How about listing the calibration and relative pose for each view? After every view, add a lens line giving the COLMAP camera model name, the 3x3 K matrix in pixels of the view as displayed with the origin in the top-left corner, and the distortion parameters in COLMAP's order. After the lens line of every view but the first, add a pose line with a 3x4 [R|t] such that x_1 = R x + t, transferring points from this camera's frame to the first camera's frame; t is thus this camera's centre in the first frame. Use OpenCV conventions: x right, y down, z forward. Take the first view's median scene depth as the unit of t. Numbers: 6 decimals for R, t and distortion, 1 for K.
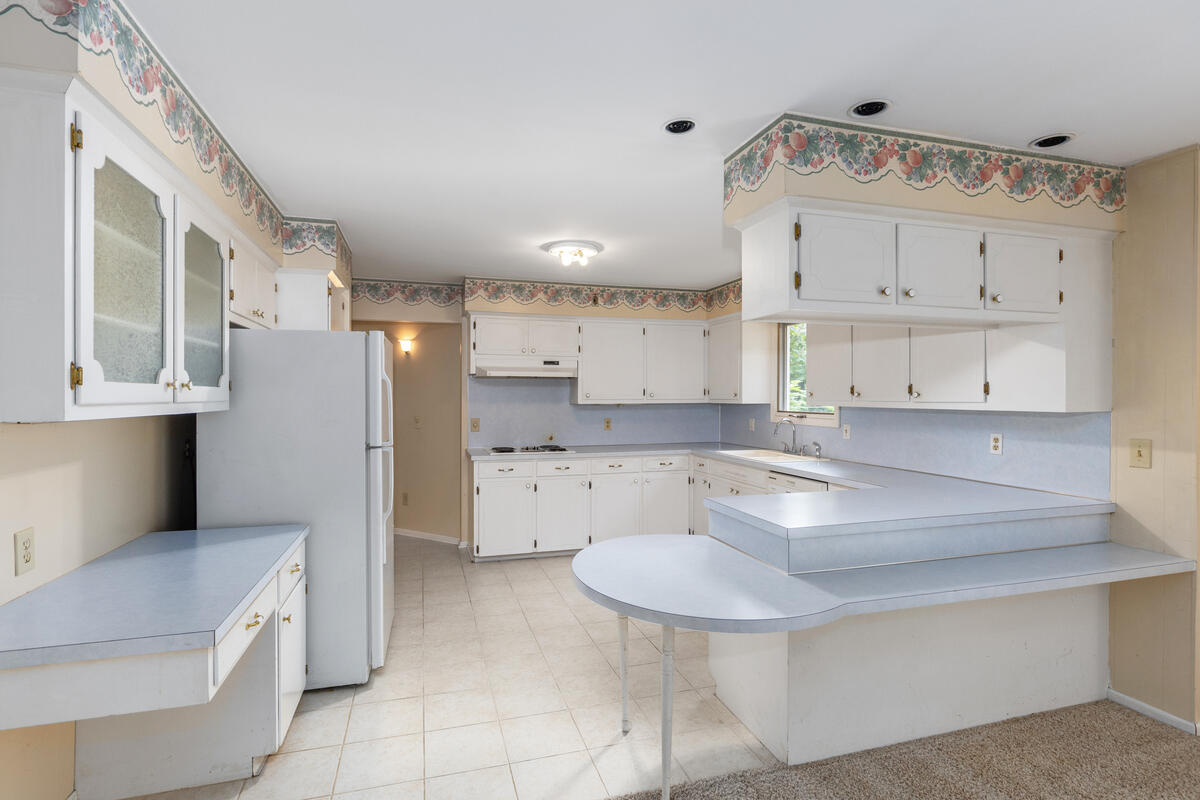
lens RADIAL K [[563.7, 0, 593.0], [0, 563.7, 392.2], [0, 0, 1]] dist [-0.005134, 0.000102]
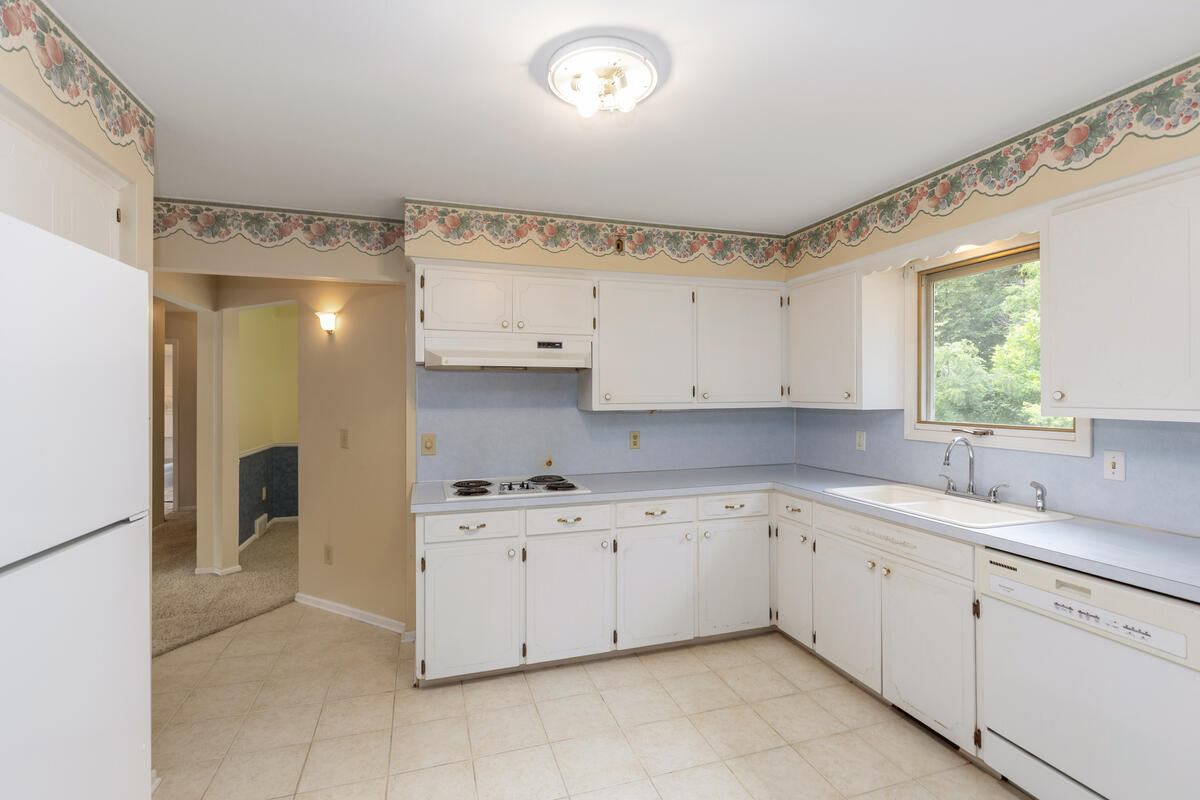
lens RADIAL K [[544.3, 0, 594.1], [0, 544.3, 383.0], [0, 0, 1]] dist [0.023220, -0.000152]
pose [[0.999829, -0.003444, 0.018185, -0.037501], [0.003690, 0.999902, -0.013512, -0.001730], [-0.018137, 0.013577, 0.999743, 0.412236]]
